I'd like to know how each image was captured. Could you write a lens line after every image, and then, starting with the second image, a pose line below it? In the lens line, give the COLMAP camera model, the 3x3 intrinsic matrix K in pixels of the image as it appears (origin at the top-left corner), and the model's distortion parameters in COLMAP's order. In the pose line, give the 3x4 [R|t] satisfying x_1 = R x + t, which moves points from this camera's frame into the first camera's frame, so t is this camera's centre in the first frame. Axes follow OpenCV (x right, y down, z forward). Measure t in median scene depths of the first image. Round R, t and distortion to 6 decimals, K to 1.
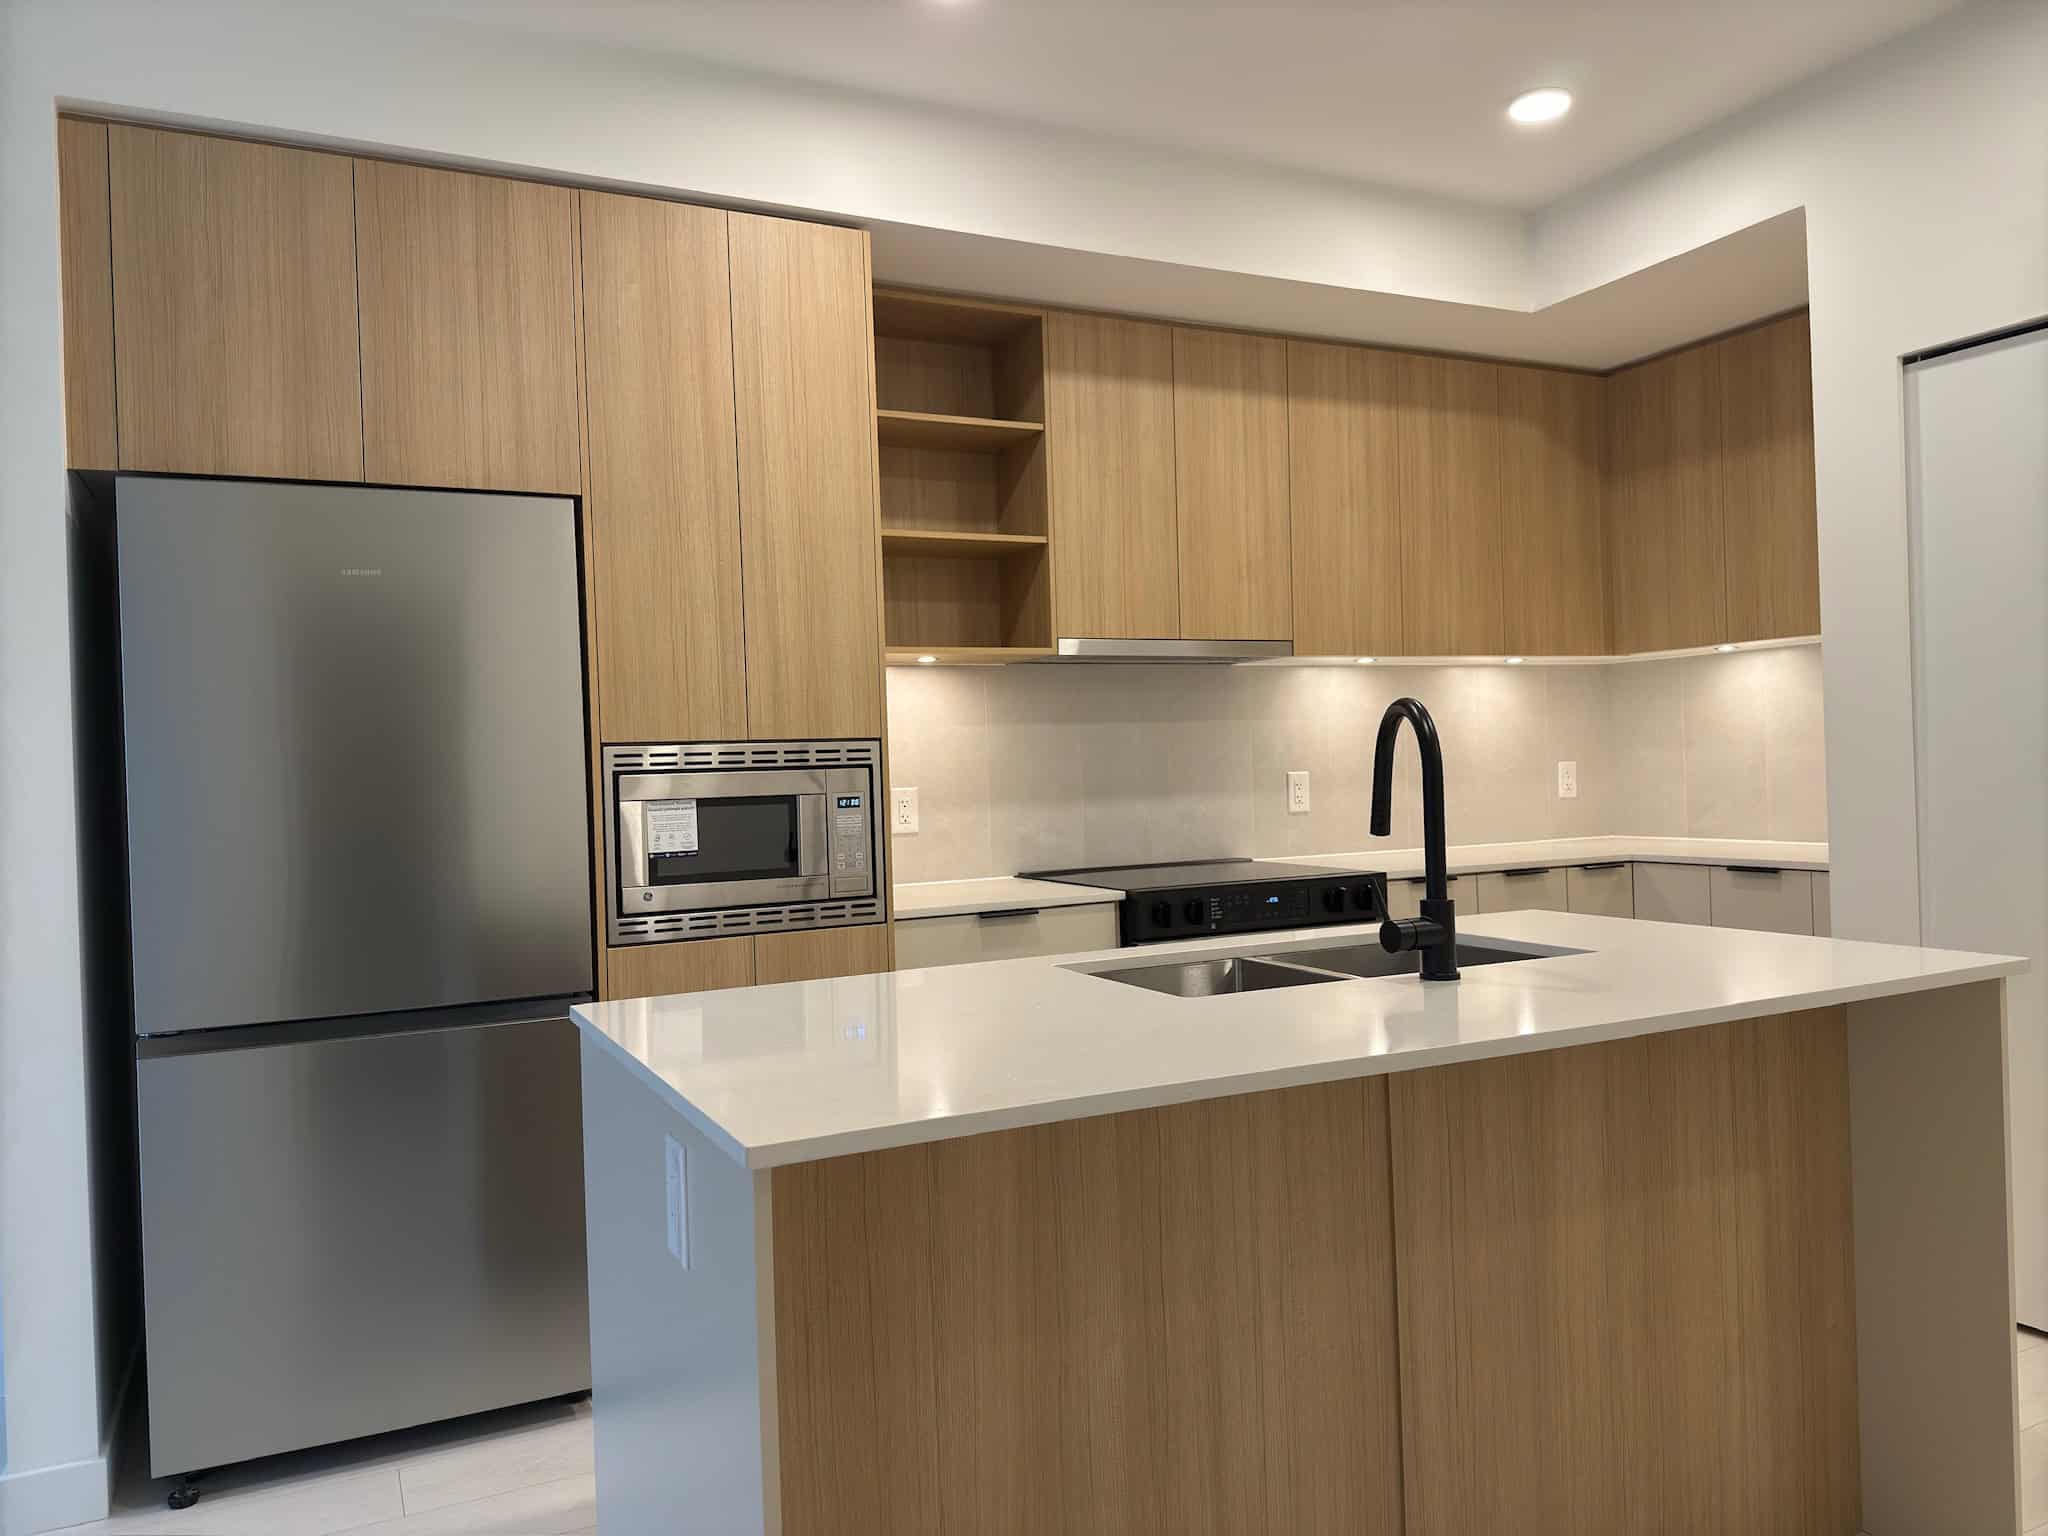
lens RADIAL K [[1529.7, 0, 1018.0], [0, 1529.7, 768.6], [0, 0, 1]] dist [0.094064, -0.130625]
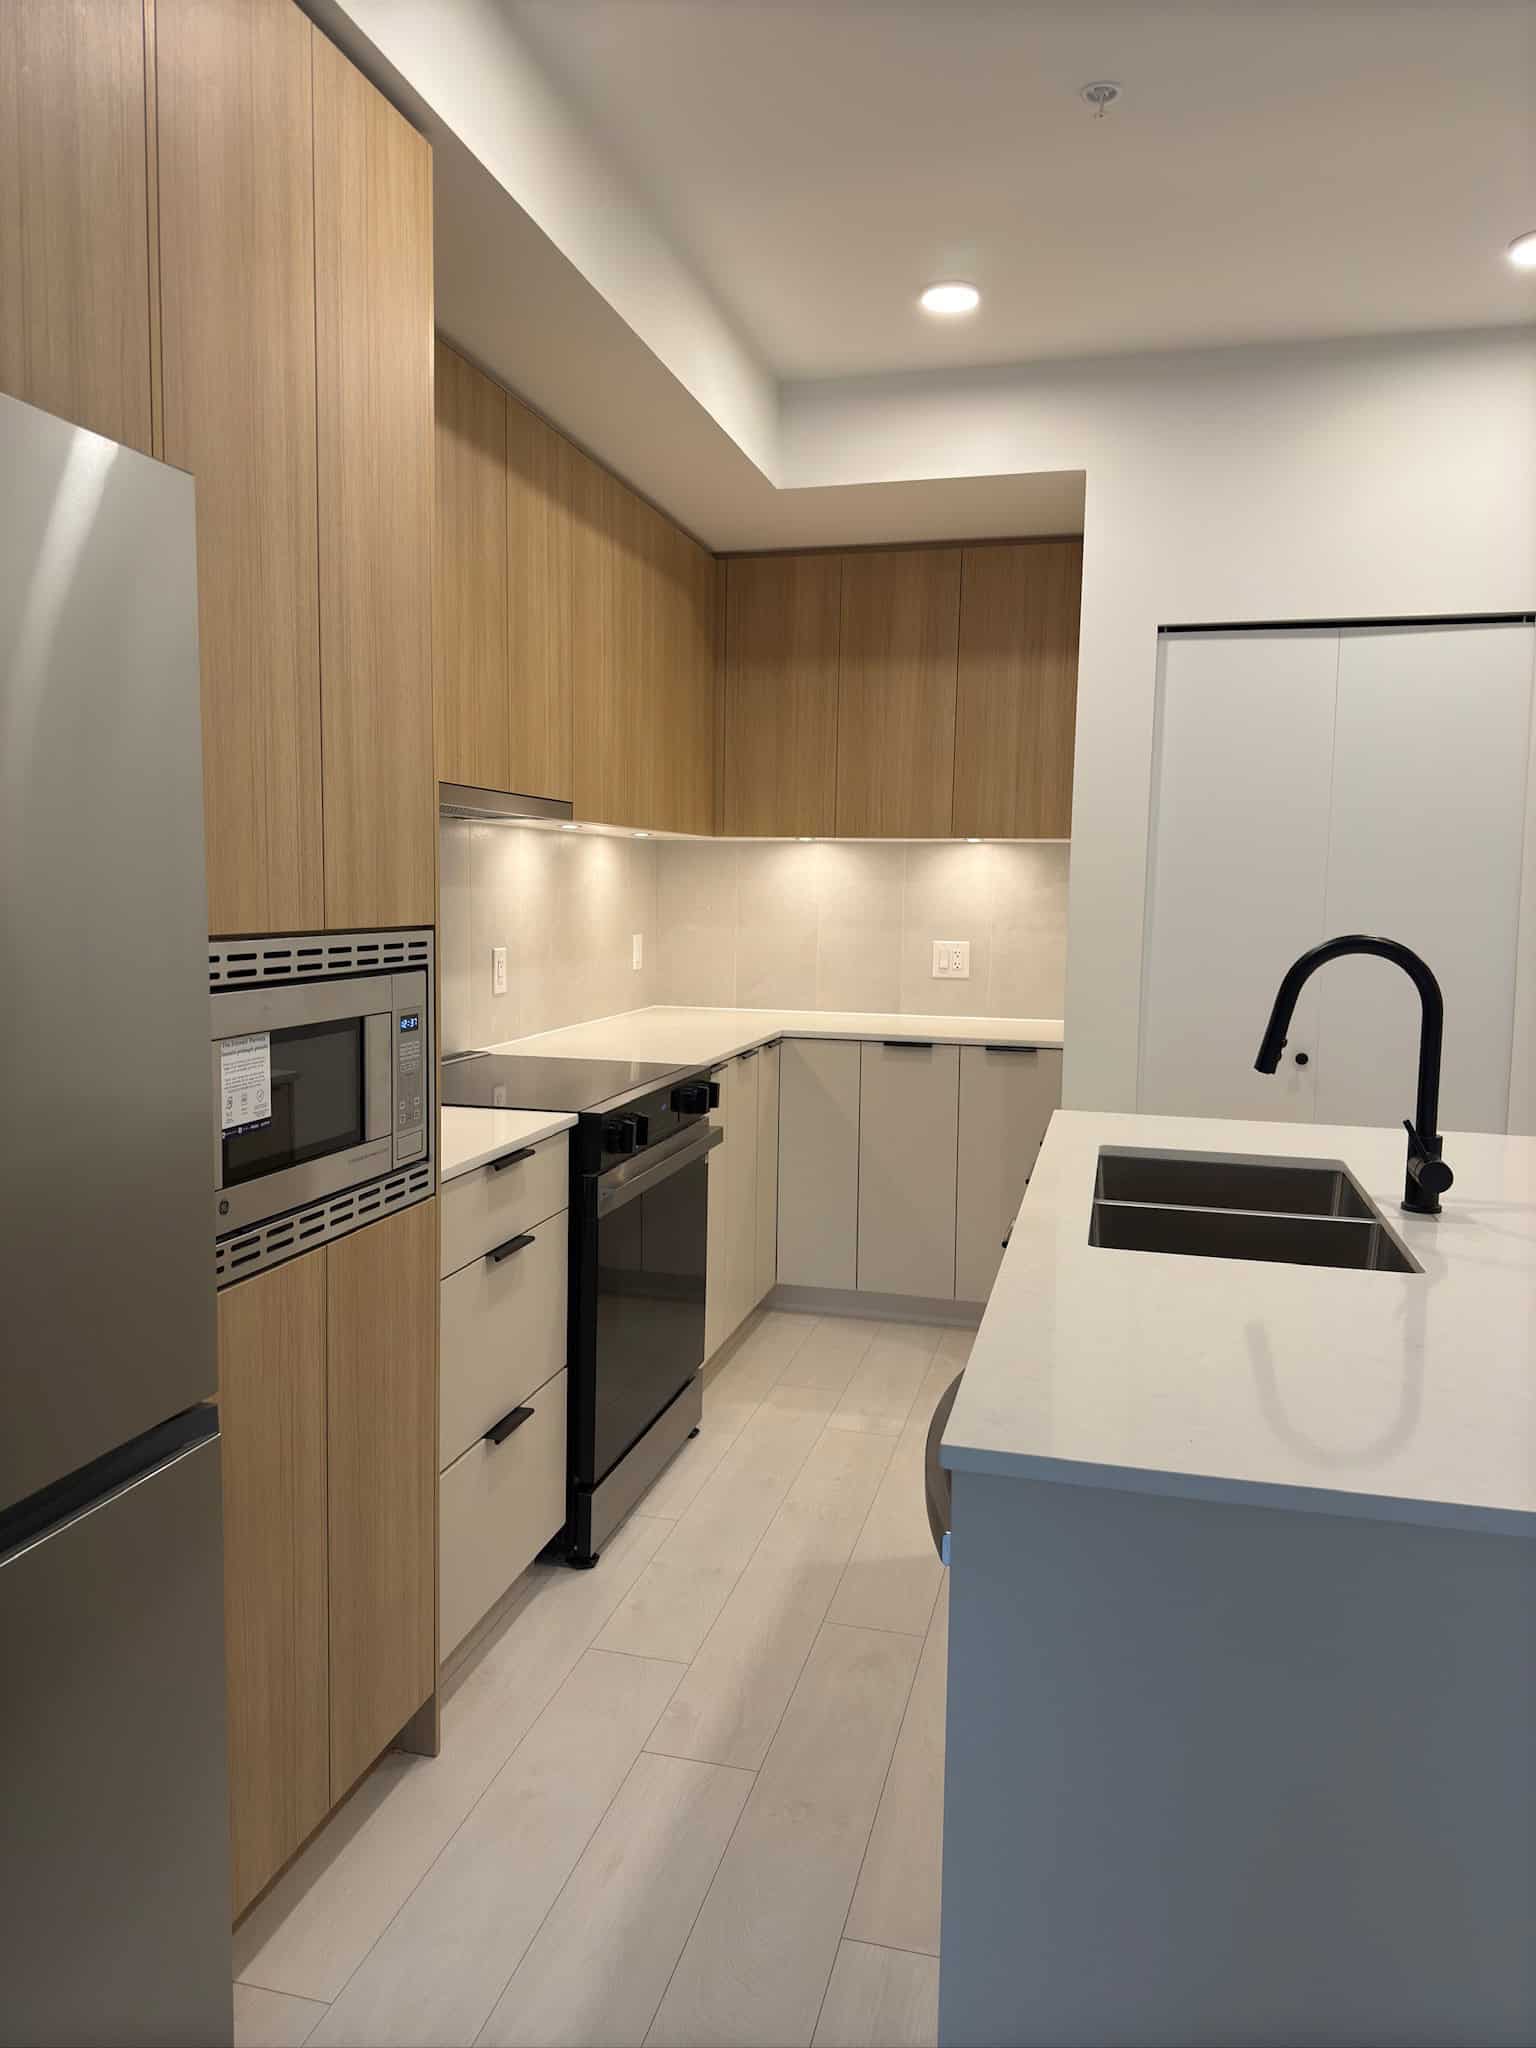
lens RADIAL K [[1453.7, 0, 768.0], [0, 1453.7, 1024.0], [0, 0, 1]] dist [0.005431, -0.007182]
pose [[0.659902, -0.032430, 0.750652, -0.481670], [-0.032828, 0.996870, 0.071927, -0.028077], [-0.750635, -0.072107, 0.656771, 0.471736]]
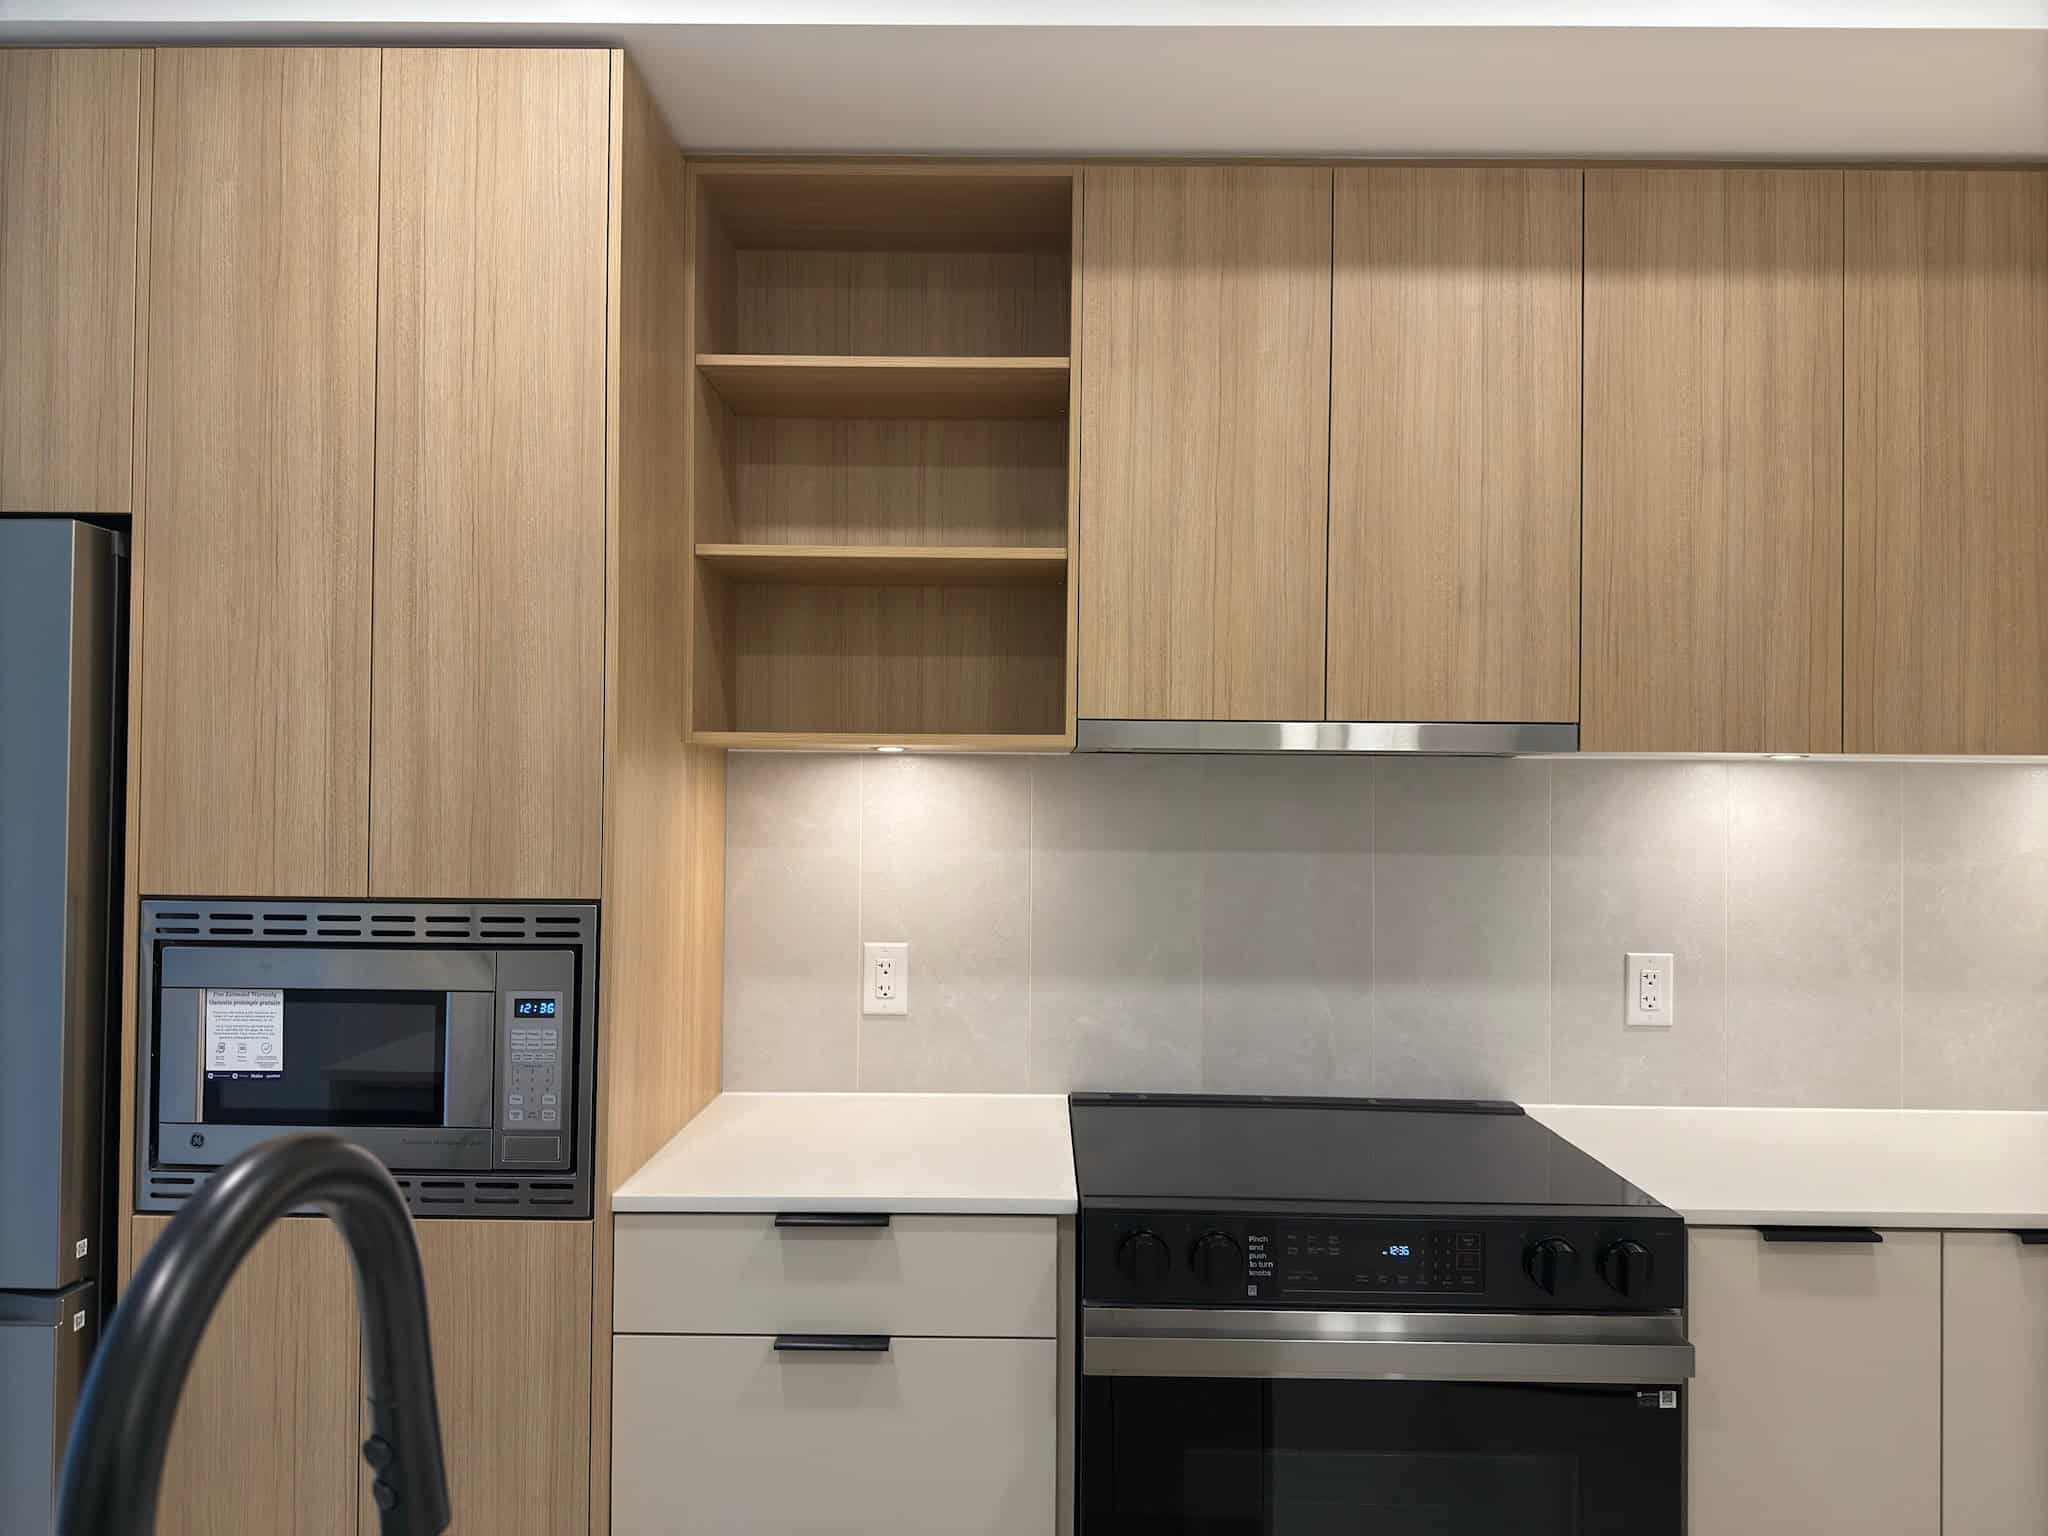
lens RADIAL K [[1462.2, 0, 1024.0], [0, 1462.2, 768.0], [0, 0, 1]] dist [0.000326, -0.003717]
pose [[0.882883, 0.029263, -0.468681, 0.317719], [-0.036174, 0.999329, -0.005747, -0.074181], [0.468198, 0.022027, 0.883349, 0.590303]]
